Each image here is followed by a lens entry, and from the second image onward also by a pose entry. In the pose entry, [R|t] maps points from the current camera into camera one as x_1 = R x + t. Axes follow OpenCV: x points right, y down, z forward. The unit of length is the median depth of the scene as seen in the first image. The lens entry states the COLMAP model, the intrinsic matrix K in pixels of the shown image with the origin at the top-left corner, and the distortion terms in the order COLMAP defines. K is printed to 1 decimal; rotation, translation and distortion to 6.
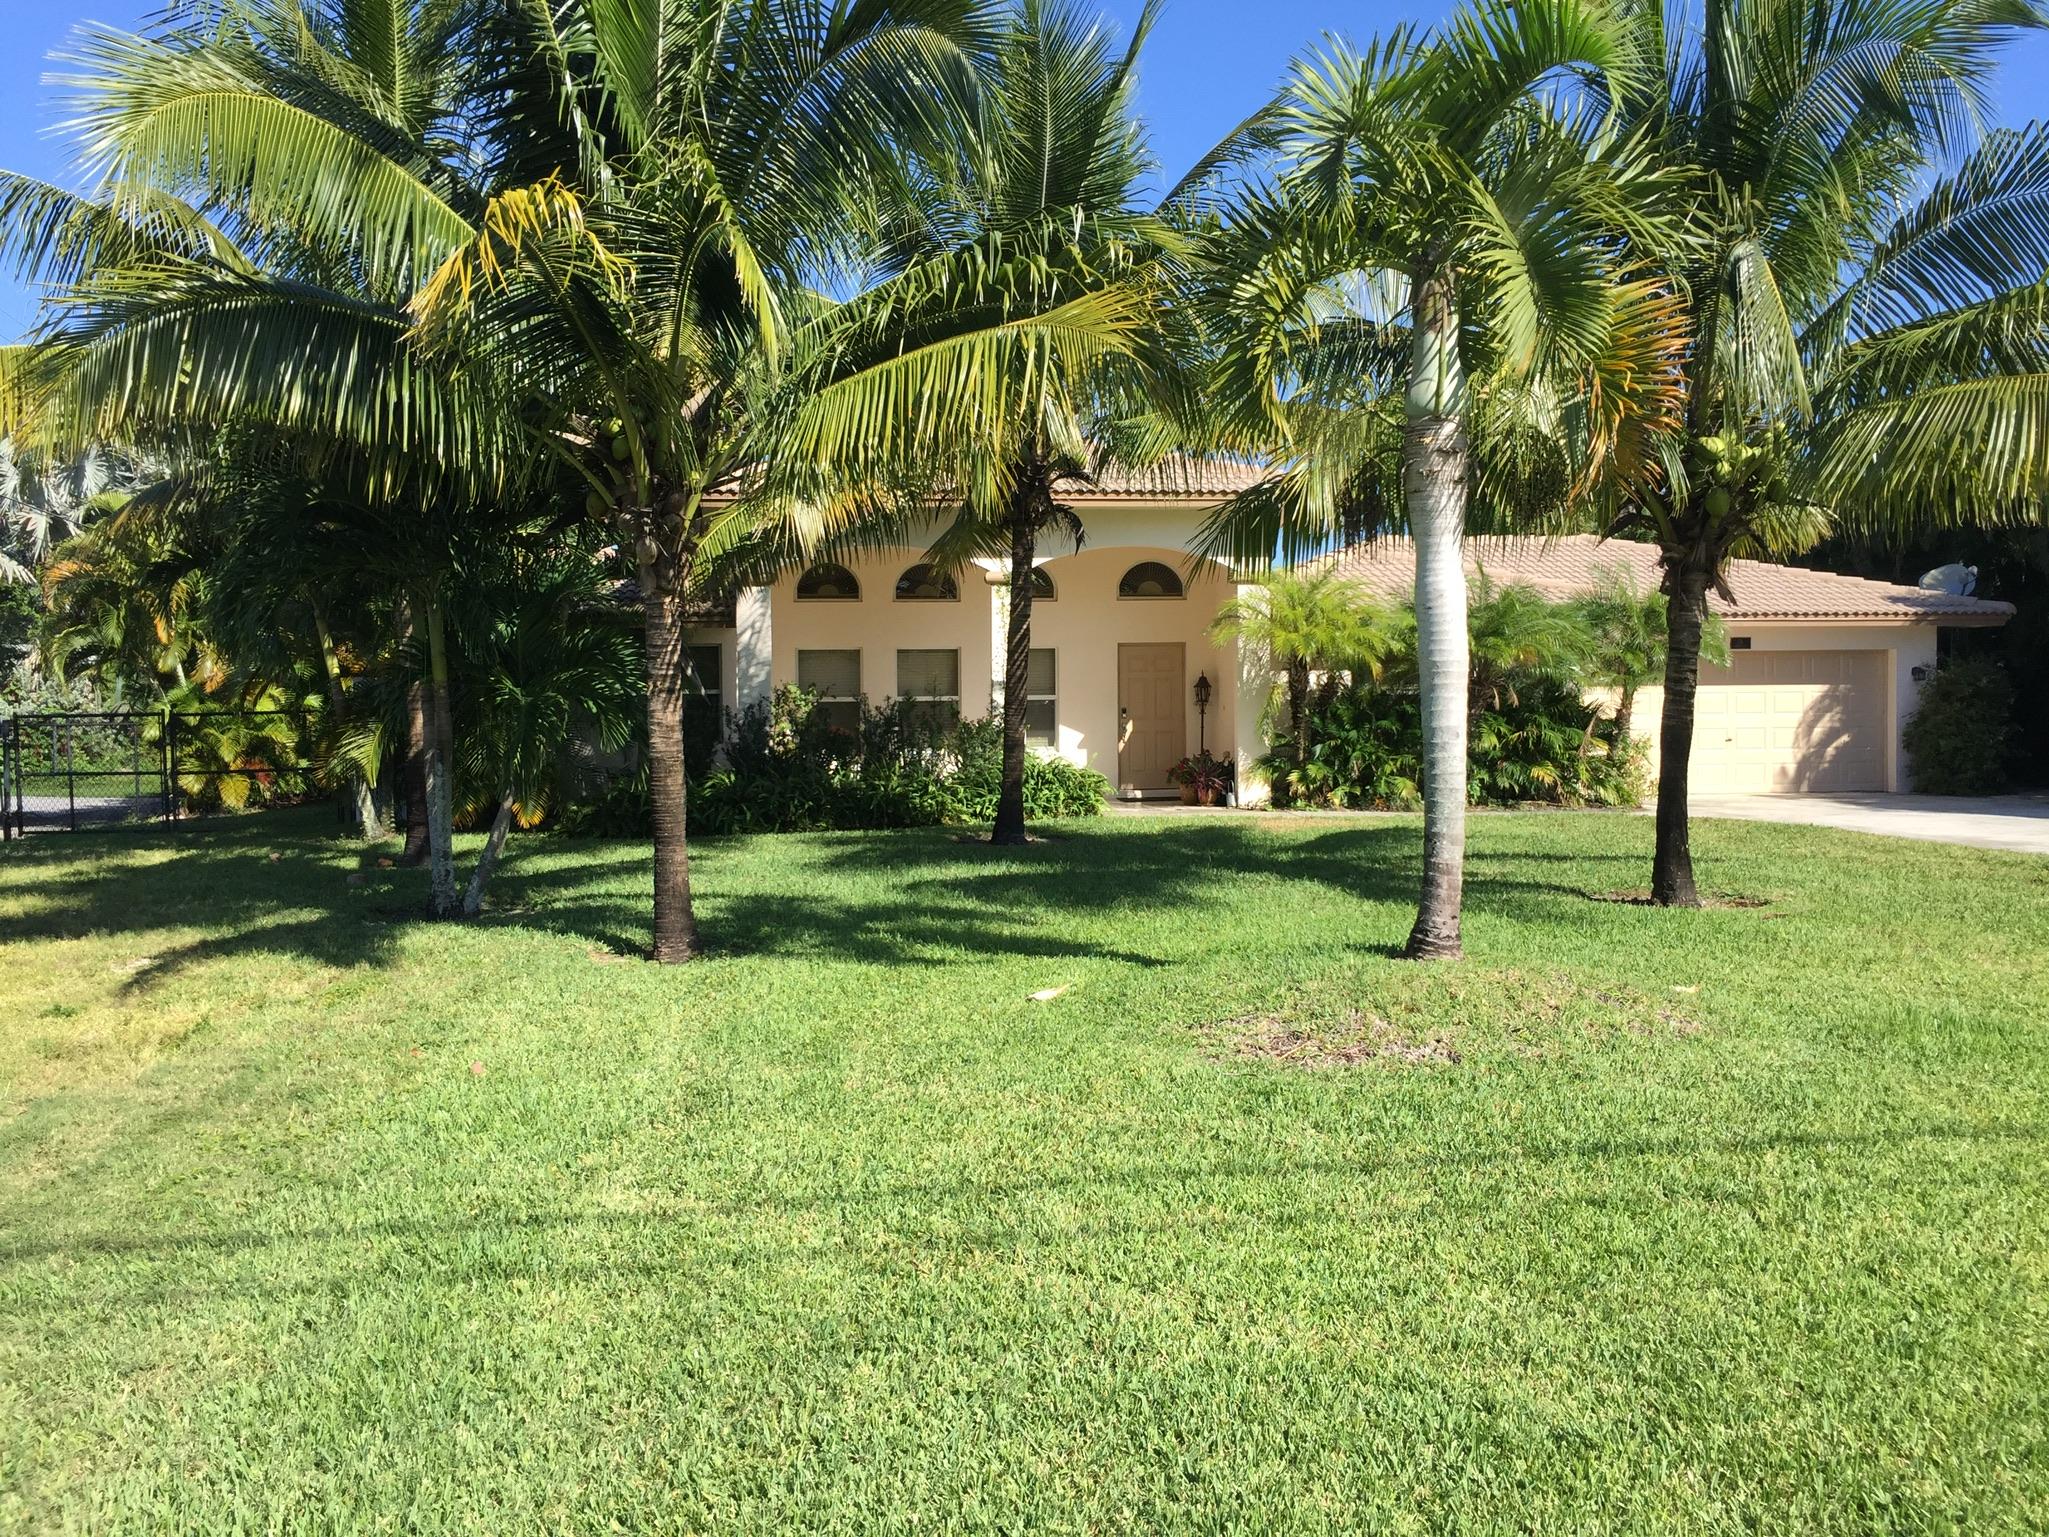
lens RADIAL K [[1761.3, 0, 1018.0], [0, 1761.3, 767.4], [0, 0, 1]] dist [0.062586, -0.094205]
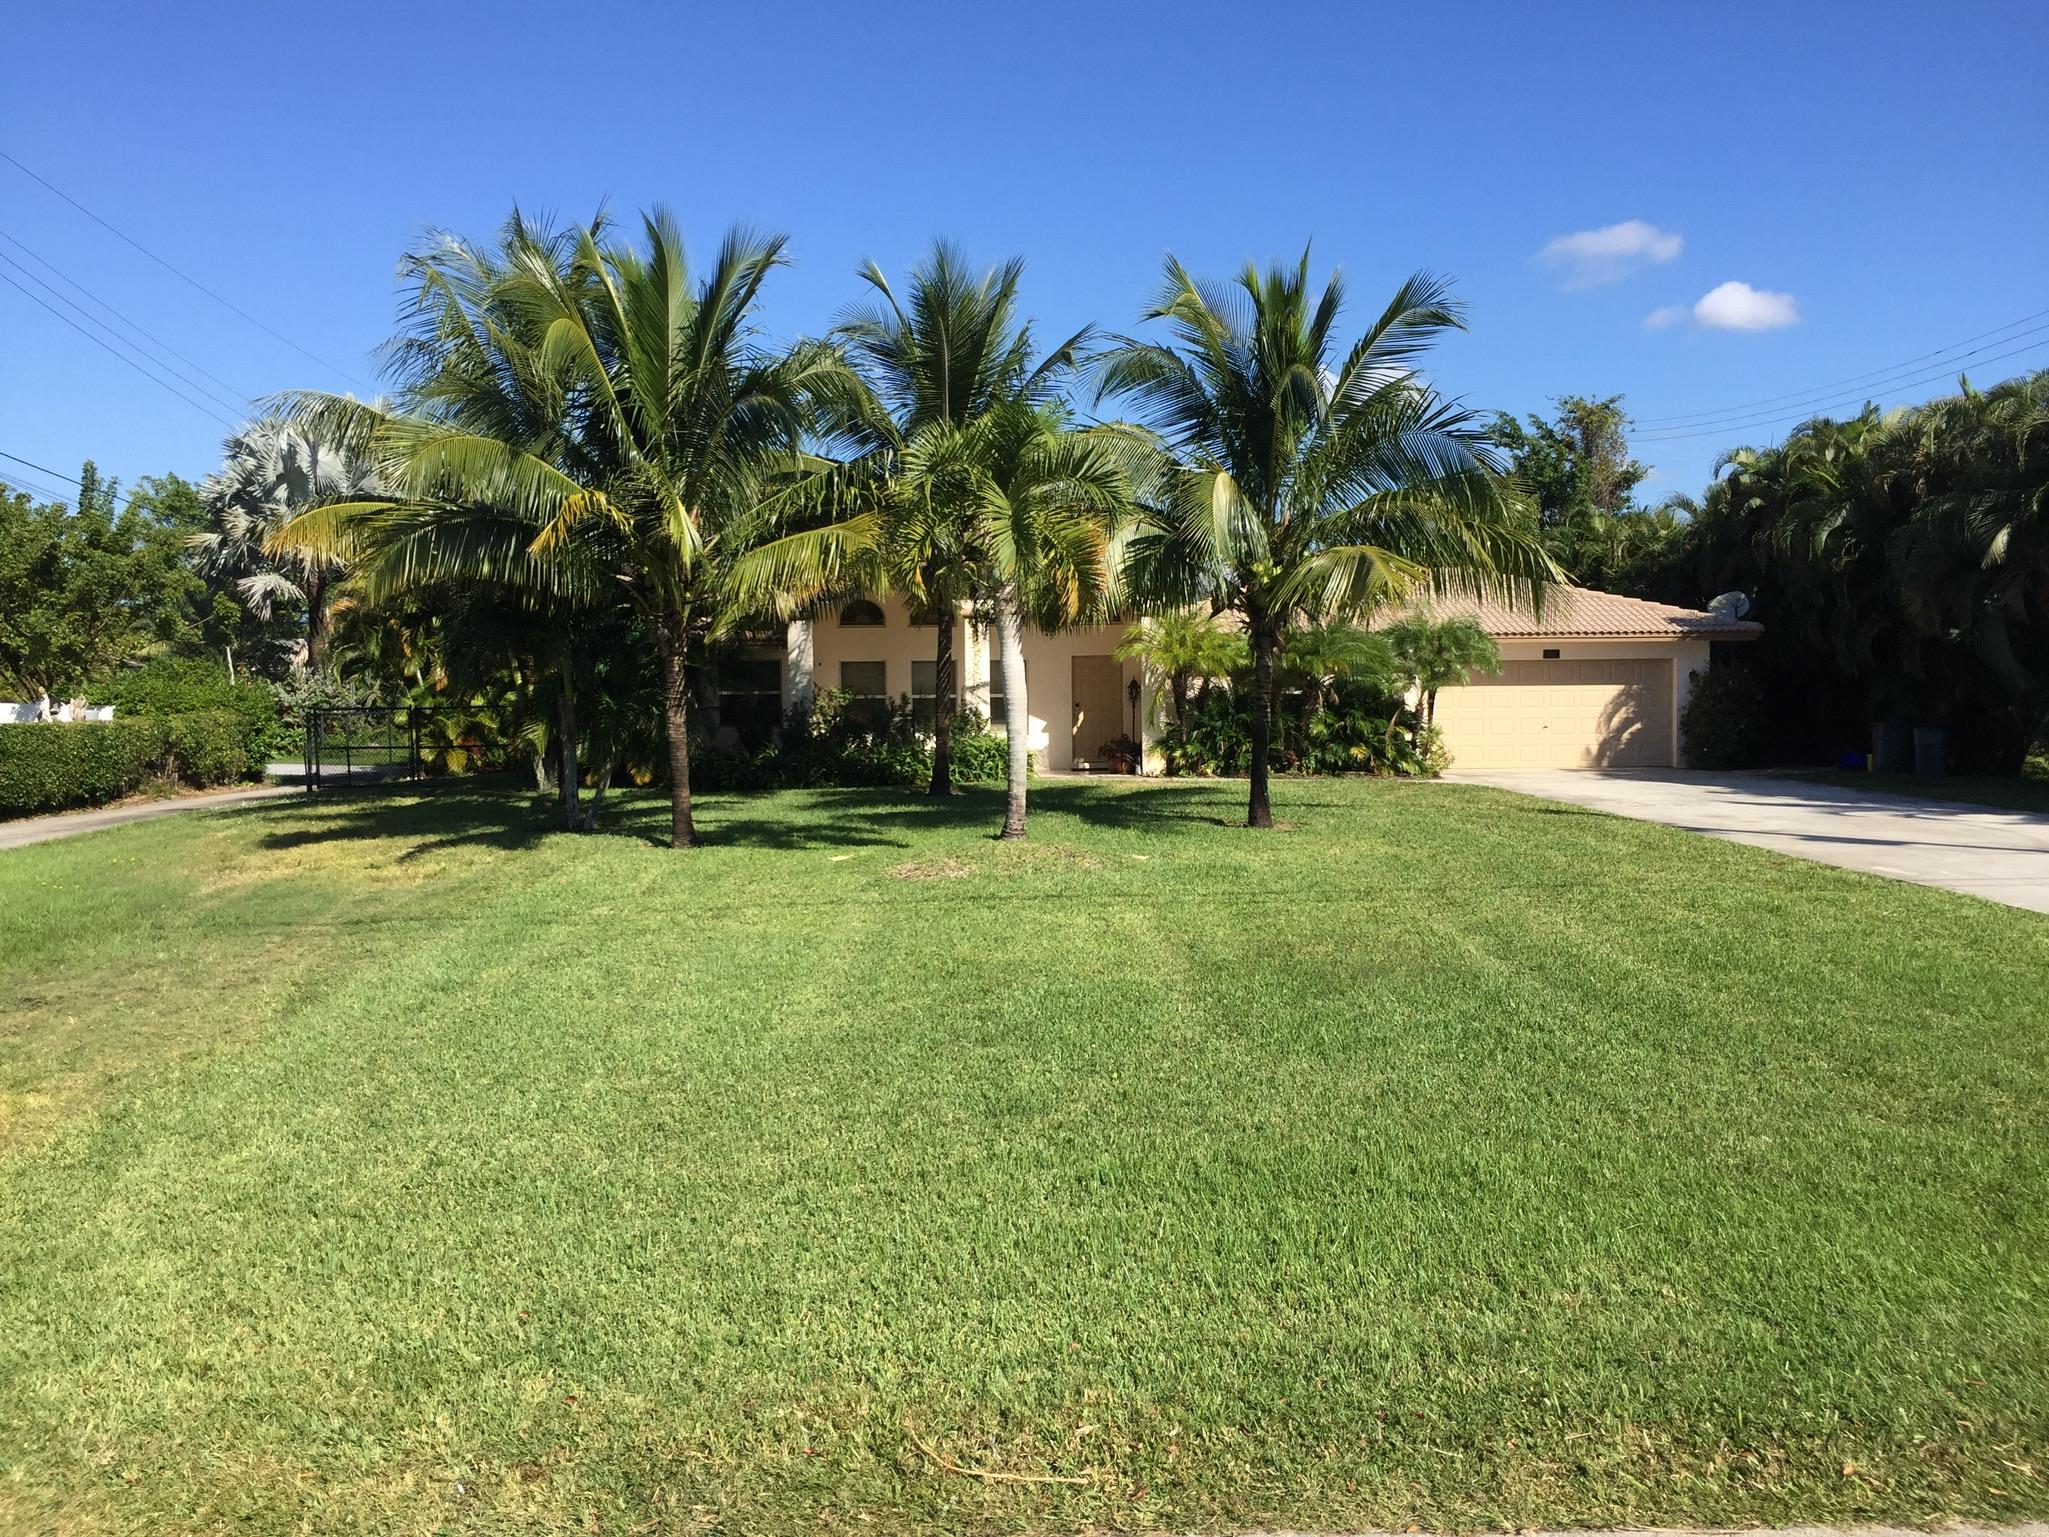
lens RADIAL K [[1761.3, 0, 1037.8], [0, 1761.3, 770.6], [0, 0, 1]] dist [0.062586, -0.094205]
pose [[0.995224, 0.005225, -0.097482, 0.186919], [-0.003735, 0.999873, 0.015466, -0.002389], [0.097550, -0.015028, 0.995117, -0.425874]]
